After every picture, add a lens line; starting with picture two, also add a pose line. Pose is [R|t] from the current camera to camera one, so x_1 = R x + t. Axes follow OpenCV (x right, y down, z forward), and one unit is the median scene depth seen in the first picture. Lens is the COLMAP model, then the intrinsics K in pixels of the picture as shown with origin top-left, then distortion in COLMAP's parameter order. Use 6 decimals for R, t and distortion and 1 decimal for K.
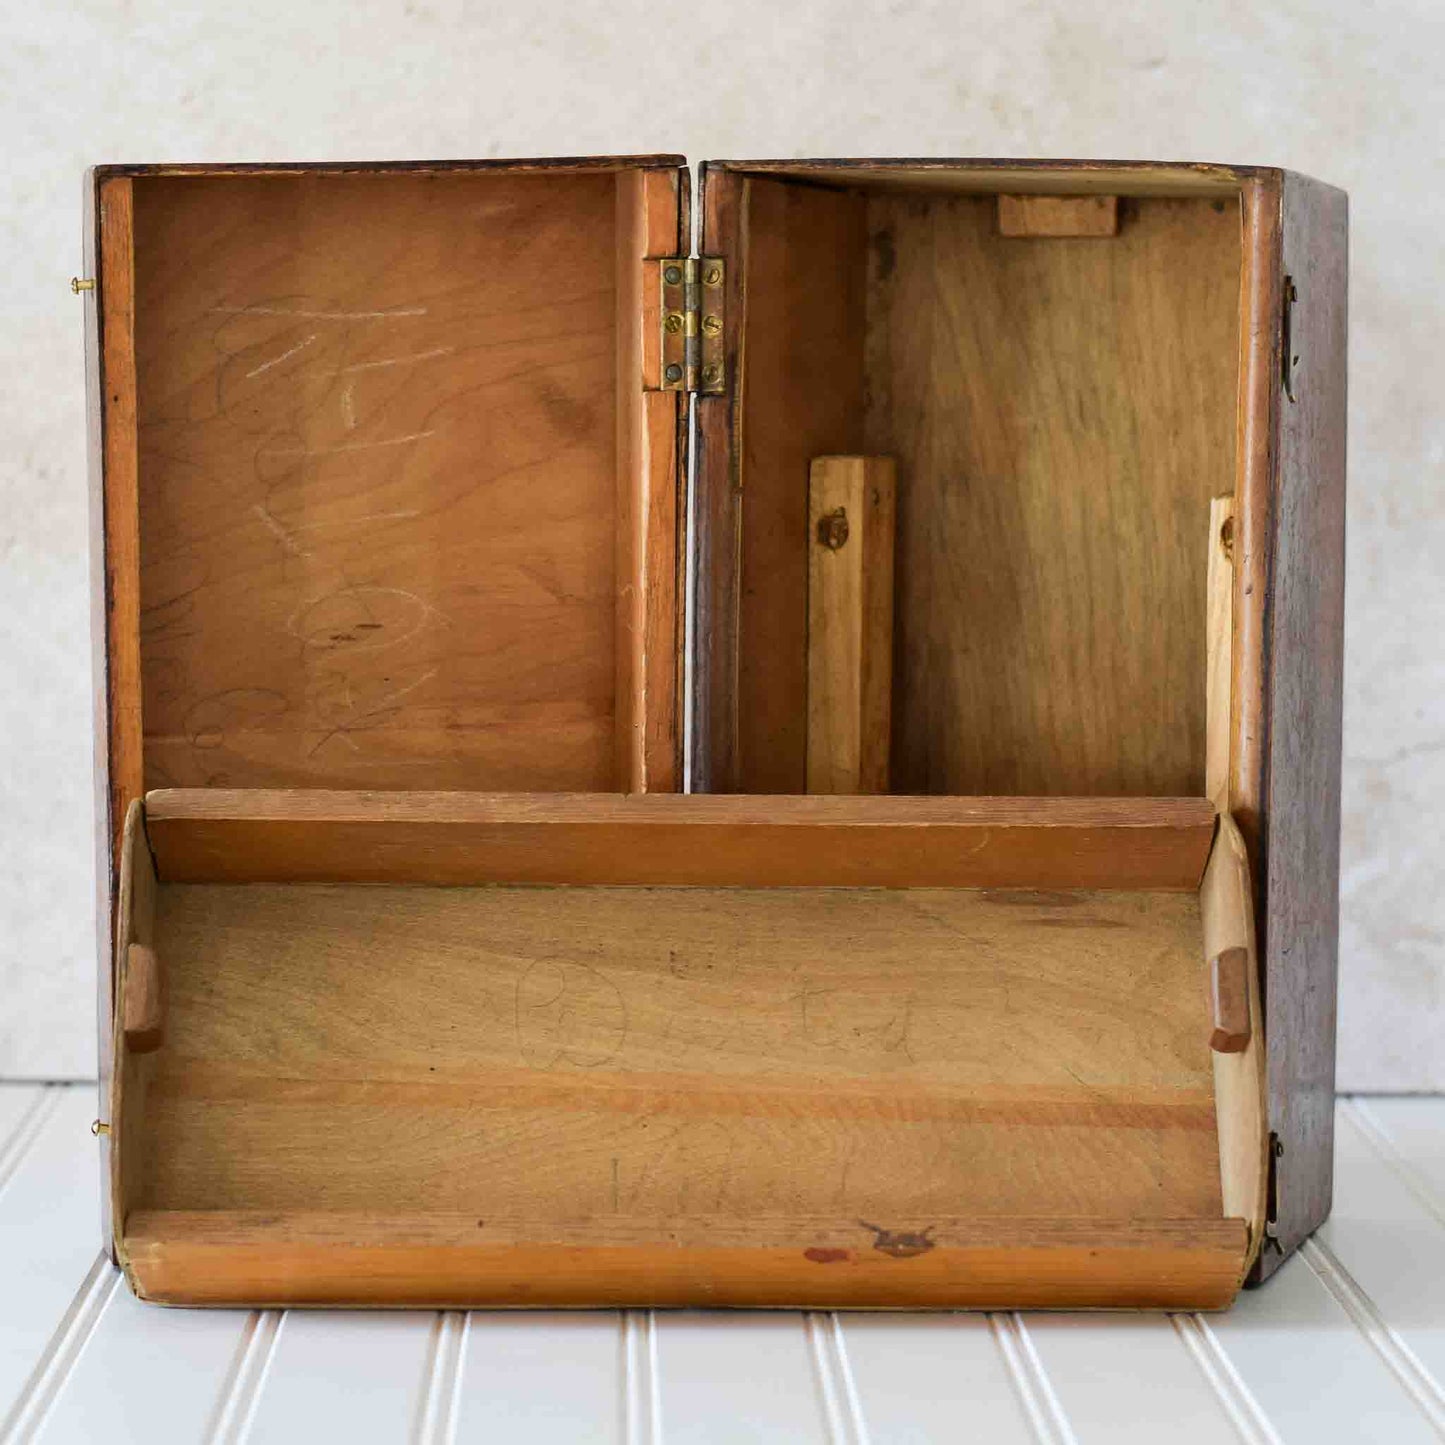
lens RADIAL K [[4967.5, 0, 725.6], [0, 4967.5, 722.8], [0, 0, 1]] dist [-0.119134, 0.000000]
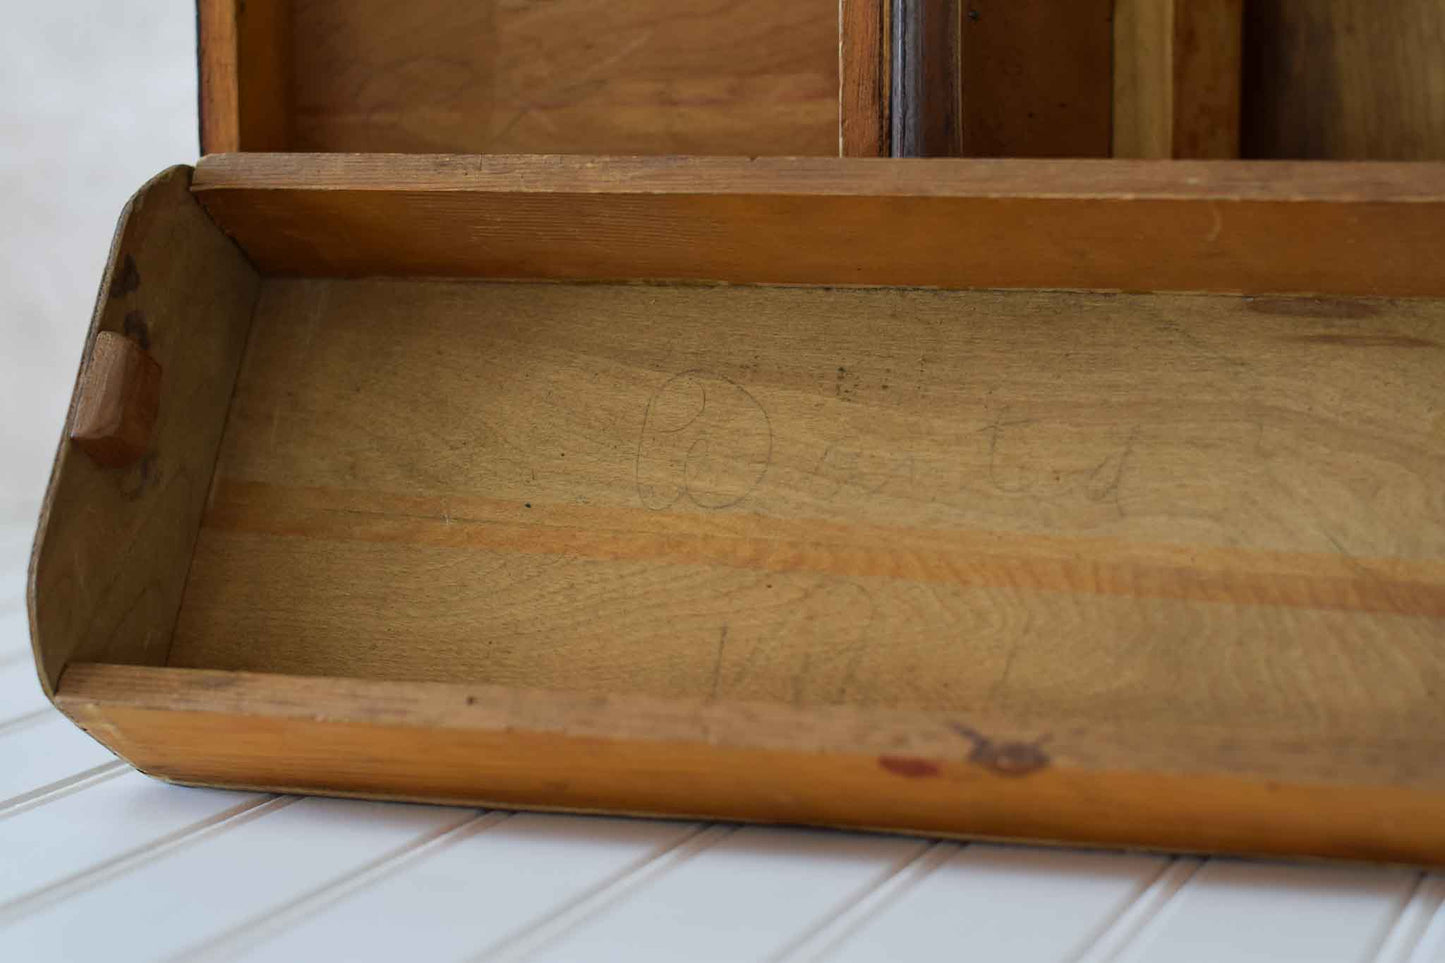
lens RADIAL K [[3354.7, 0, 715.0], [0, 3354.7, 479.5], [0, 0, 1]] dist [-0.133539, 0.000000]
pose [[0.944184, 0.028562, -0.328178, 0.145918], [-0.016324, 0.999067, 0.039988, 0.043387], [0.329014, -0.032399, 0.943769, 0.499335]]
